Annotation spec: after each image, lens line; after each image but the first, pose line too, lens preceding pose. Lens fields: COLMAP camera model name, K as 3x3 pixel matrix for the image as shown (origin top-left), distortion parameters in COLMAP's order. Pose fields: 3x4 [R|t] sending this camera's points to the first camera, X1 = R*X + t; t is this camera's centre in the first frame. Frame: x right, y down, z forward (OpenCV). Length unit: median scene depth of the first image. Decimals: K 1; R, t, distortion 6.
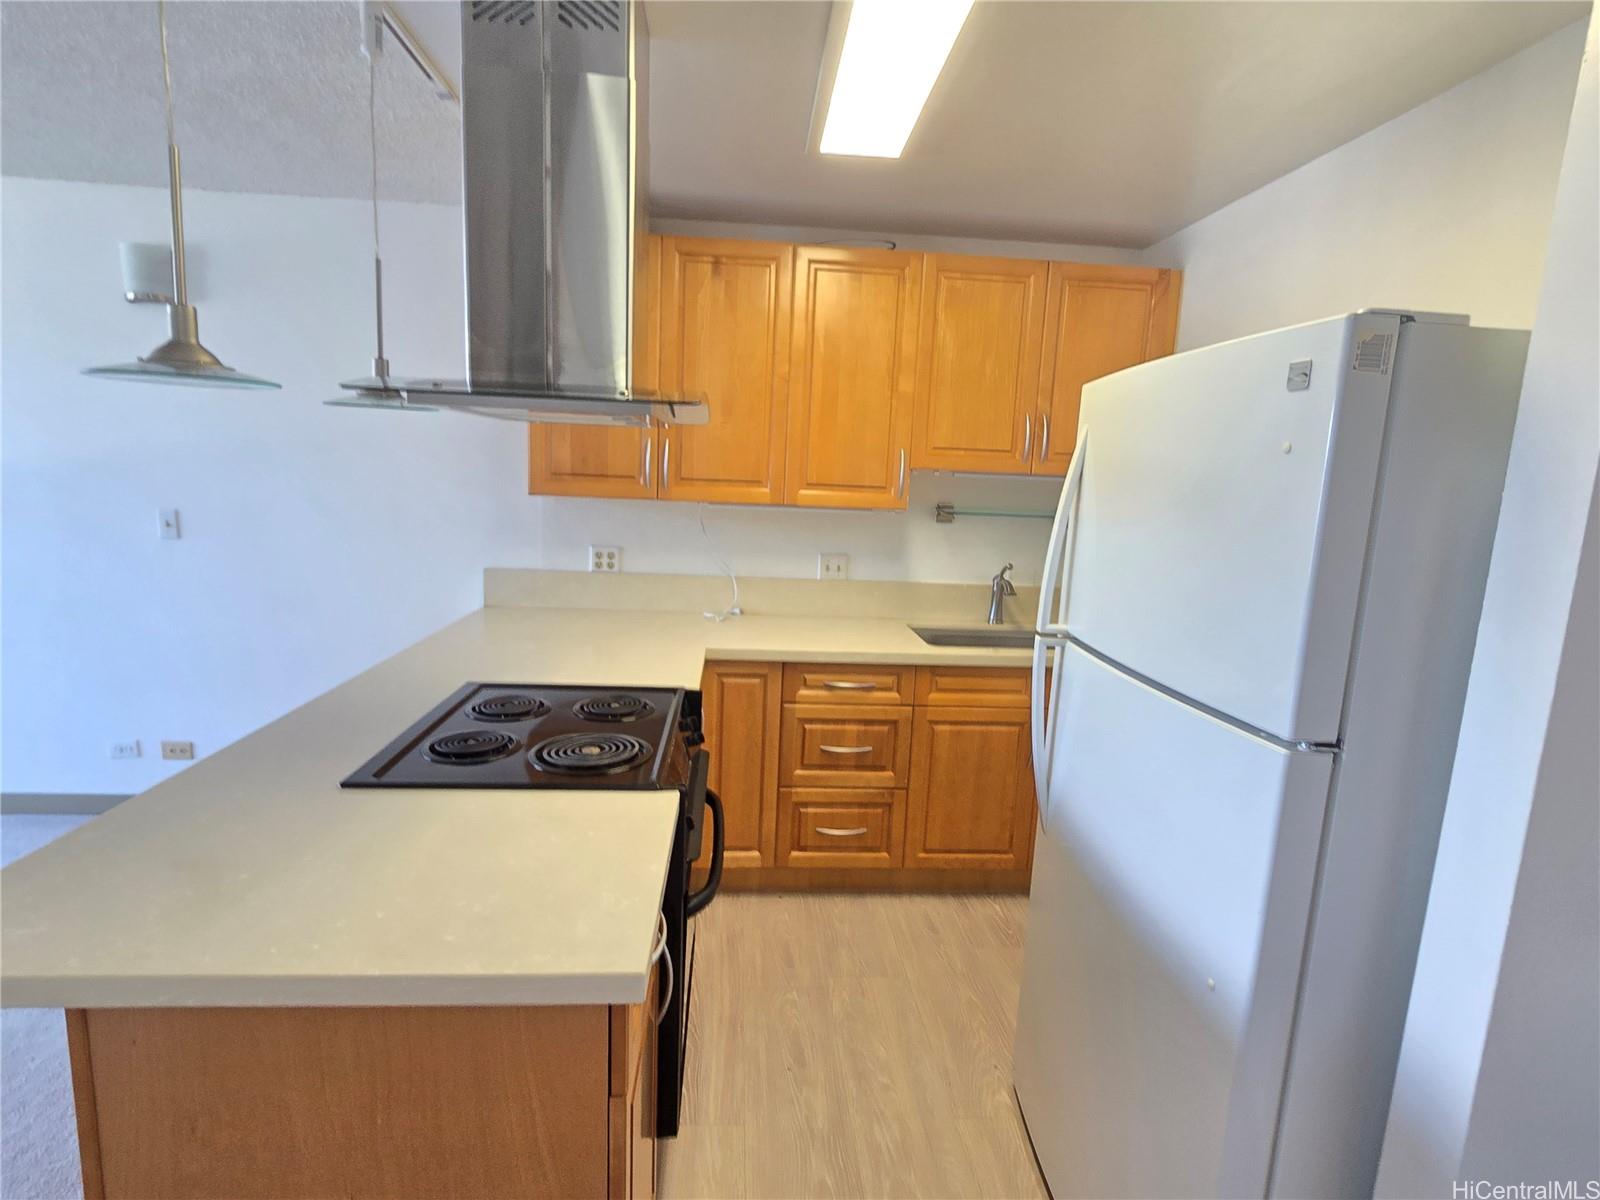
lens RADIAL K [[797.6, 0, 802.5], [0, 797.6, 592.8], [0, 0, 1]] dist [-0.004107, 0.000452]
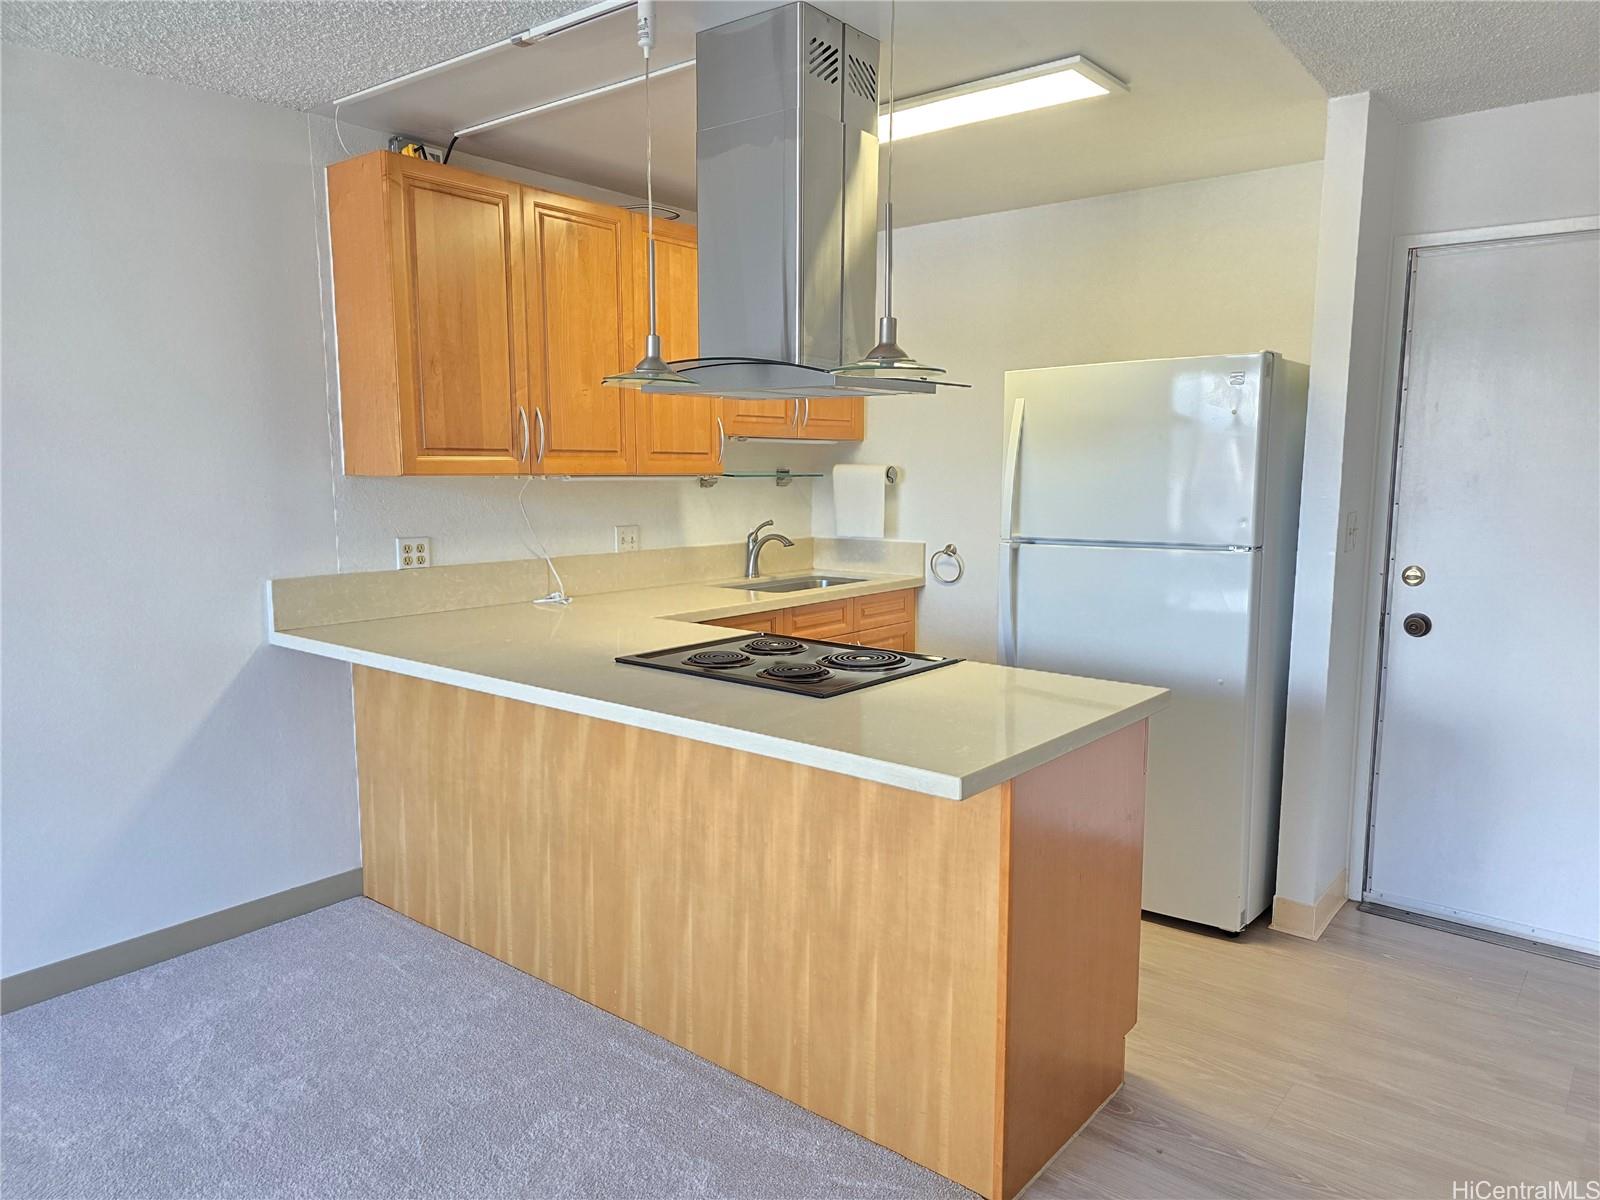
lens RADIAL K [[1065.5, 0, 800.0], [0, 1065.5, 600.0], [0, 0, 1]] dist [0.103644, 0.000234]
pose [[0.693120, -0.133540, 0.708344, -0.844644], [0.131719, 0.989608, 0.057678, -0.007177], [-0.708685, 0.053325, 0.703507, -0.057977]]
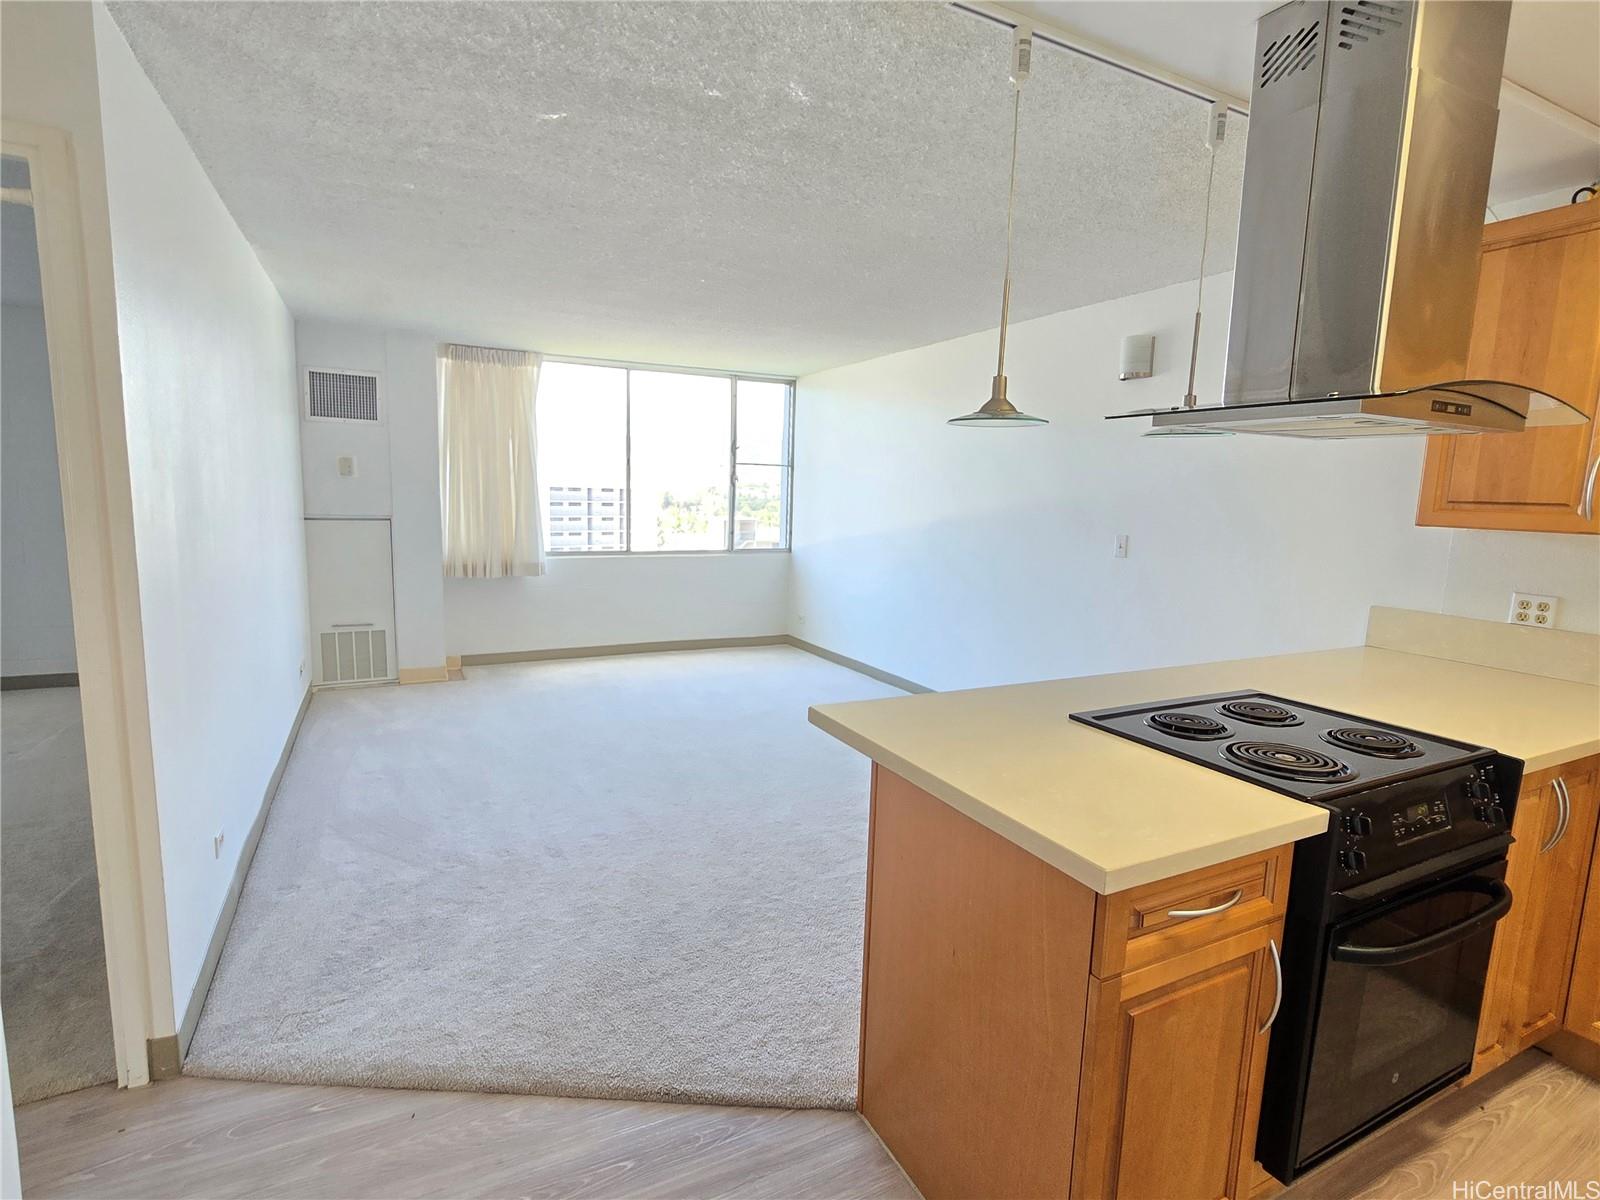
lens RADIAL K [[797.6, 0, 802.5], [0, 797.6, 592.8], [0, 0, 1]] dist [-0.004107, 0.000452]
pose [[0.393335, 0.088423, -0.915133, 0.212404], [-0.152541, 0.987845, 0.029885, 0.031183], [0.906653, 0.127840, 0.402042, 0.015322]]
